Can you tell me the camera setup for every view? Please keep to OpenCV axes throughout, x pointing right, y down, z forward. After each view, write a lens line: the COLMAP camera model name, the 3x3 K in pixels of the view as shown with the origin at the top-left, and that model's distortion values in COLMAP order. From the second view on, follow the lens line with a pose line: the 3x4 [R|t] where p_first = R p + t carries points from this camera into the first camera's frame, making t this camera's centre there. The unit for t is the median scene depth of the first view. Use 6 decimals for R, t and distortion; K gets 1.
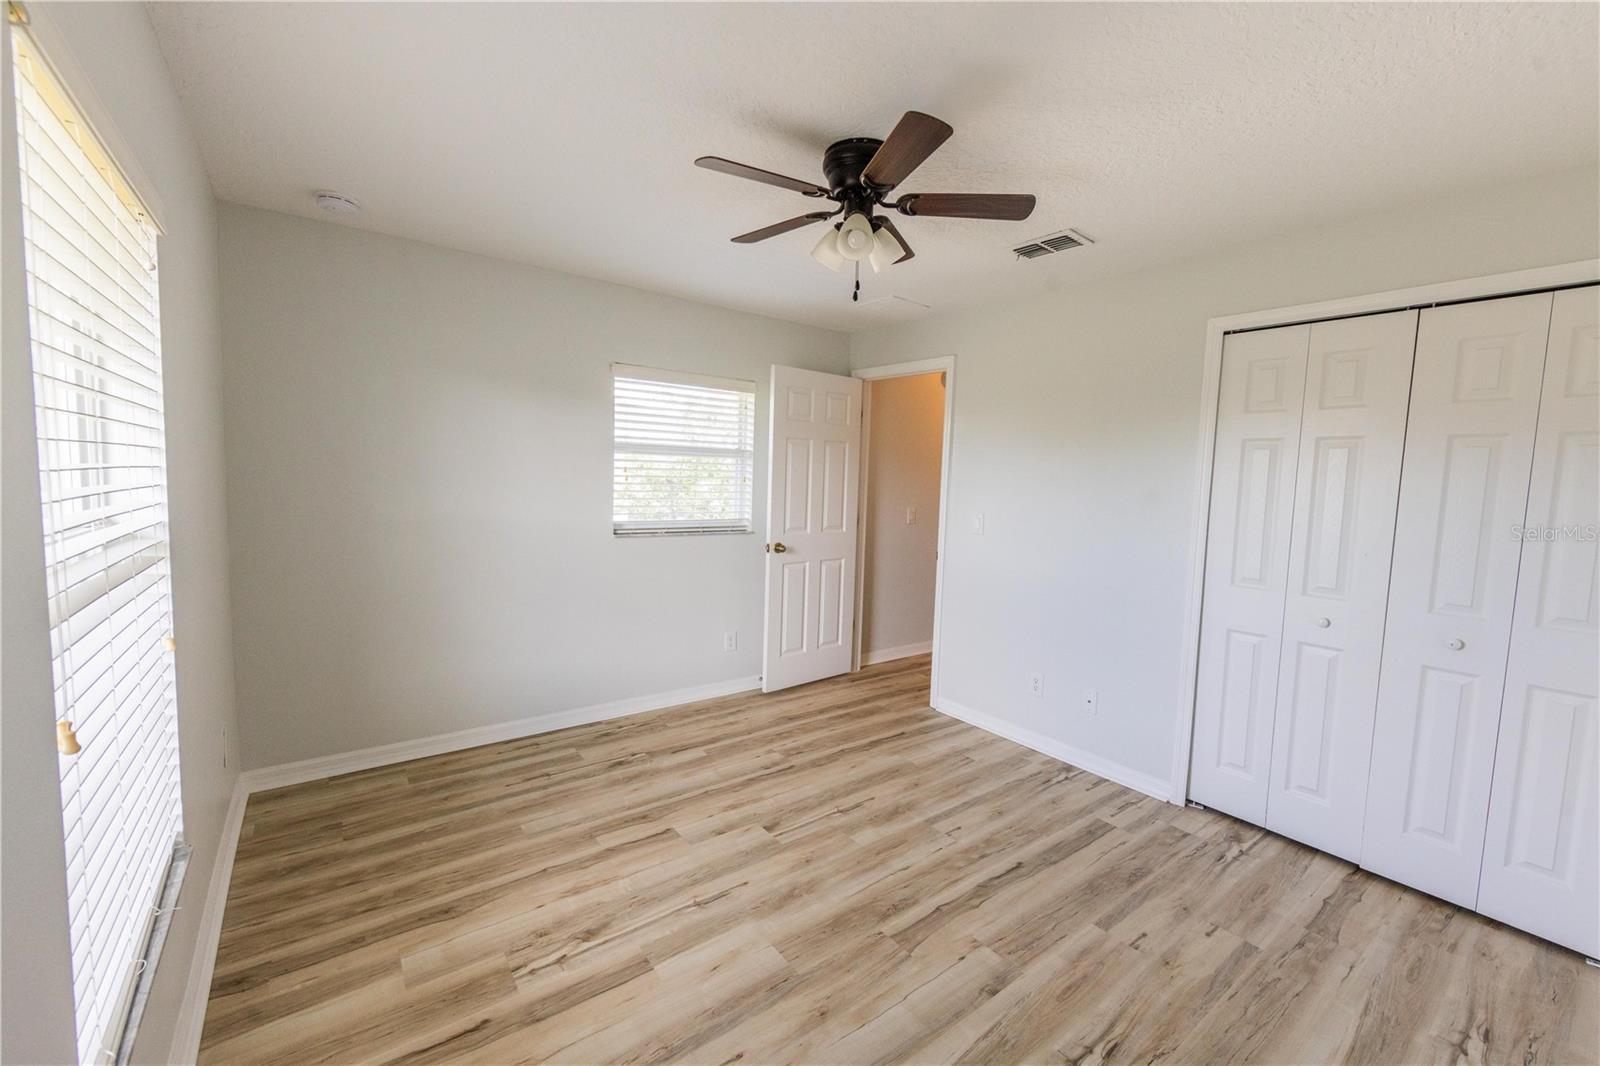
lens RADIAL K [[639.6, 0, 803.7], [0, 639.6, 530.4], [0, 0, 1]] dist [-0.001172, 0.000155]
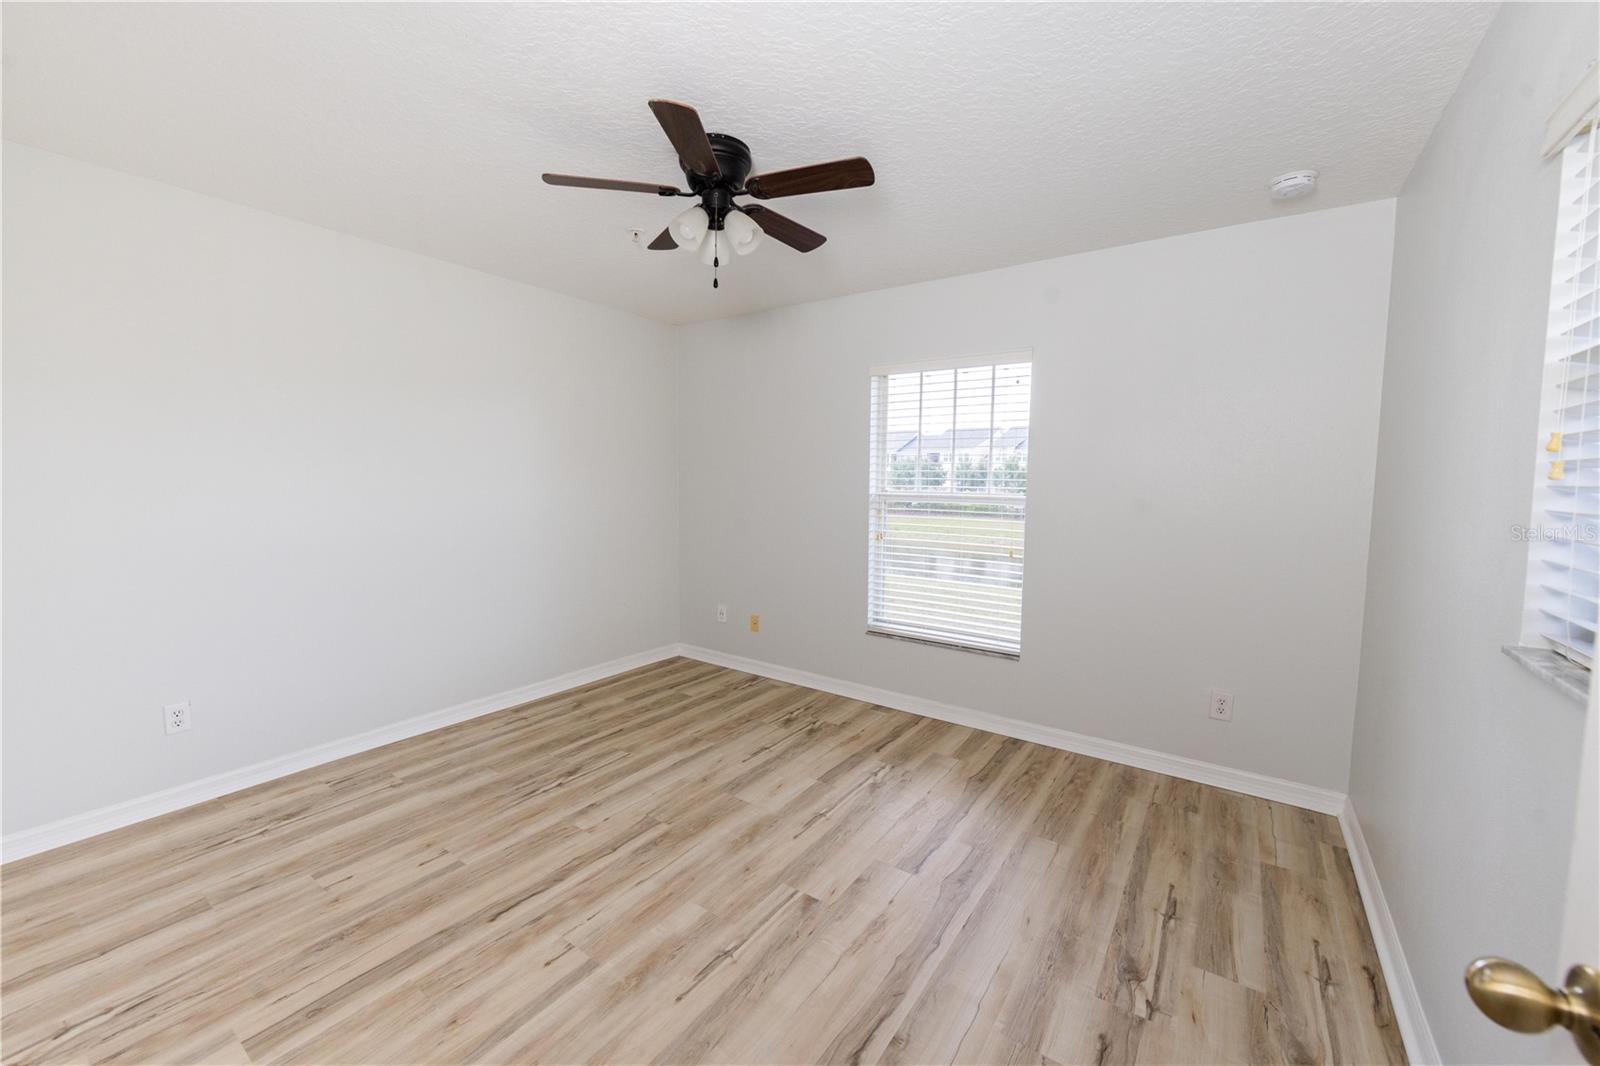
lens RADIAL K [[627.1, 0, 800.0], [0, 627.1, 533.0], [0, 0, 1]] dist [-0.002544, -0.000282]
pose [[-0.950605, -0.017359, -0.309918, 0.199420], [-0.069005, 0.985269, 0.156472, -0.100357], [0.302636, 0.170129, -0.937799, 1.593300]]
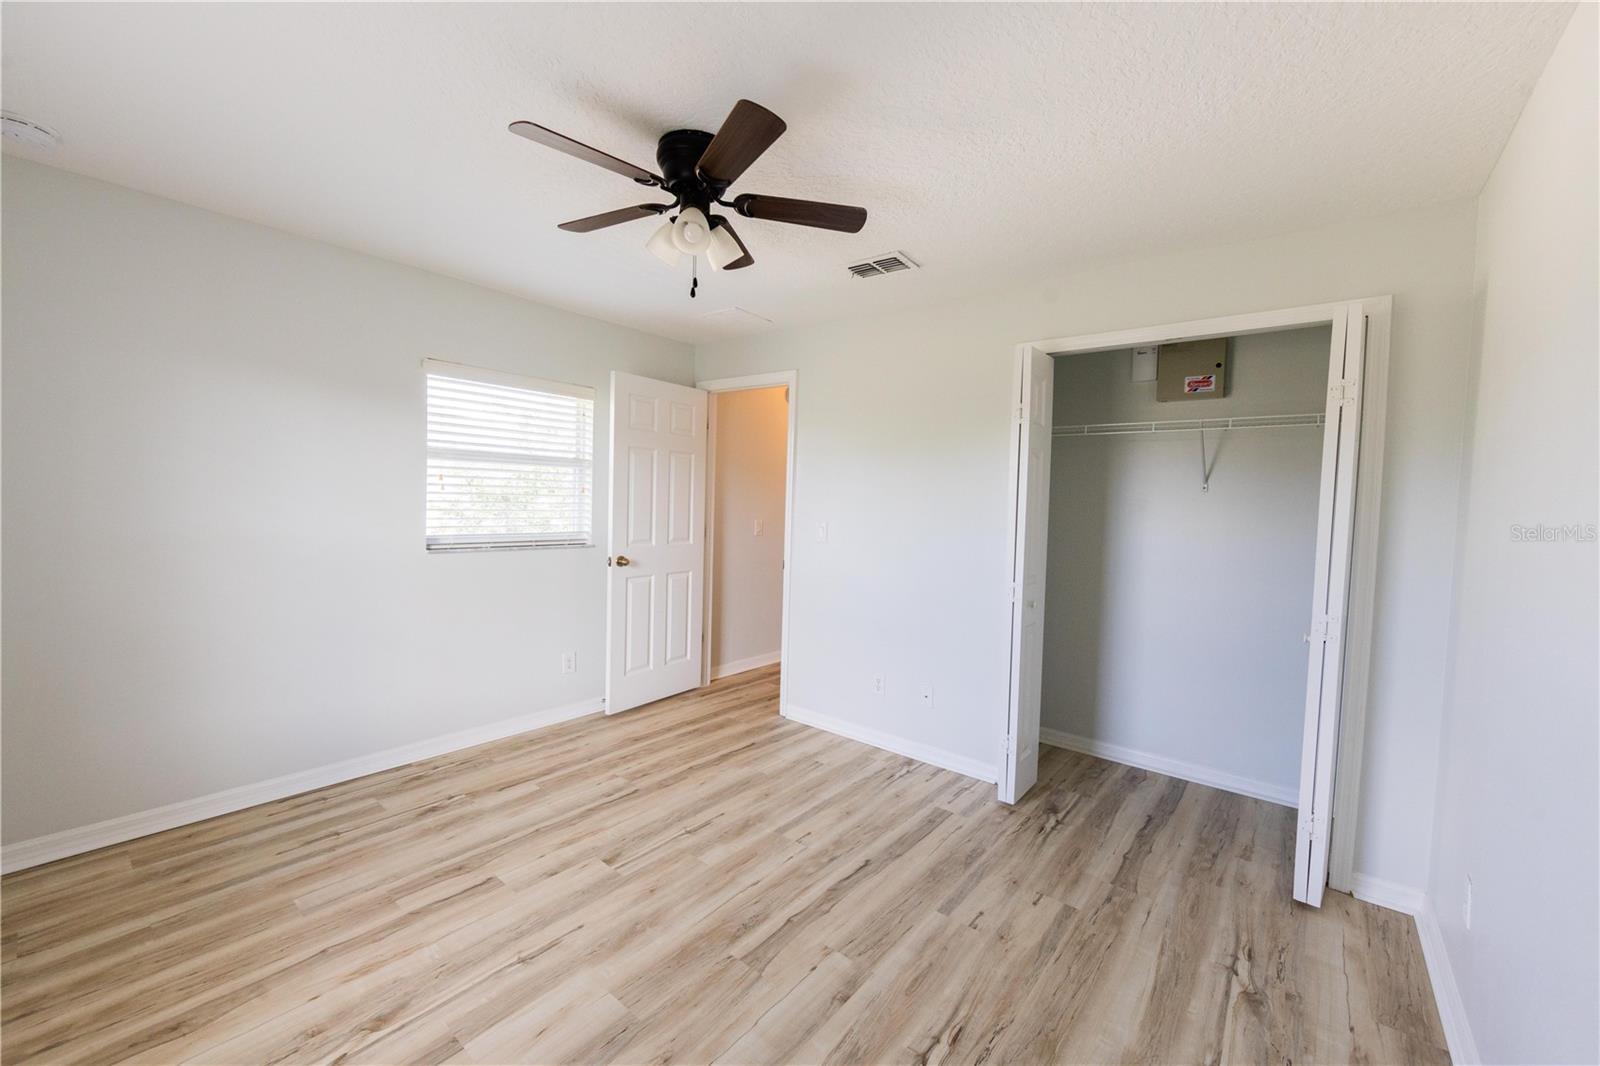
lens RADIAL K [[622.6, 0, 811.0], [0, 622.6, 528.4], [0, 0, 1]] dist [-0.000595, -0.000171]
pose [[0.969885, -0.013052, 0.243212, 0.015254], [0.020919, 0.999337, -0.029788, 0.018136], [-0.242662, 0.033978, 0.969516, 0.040218]]
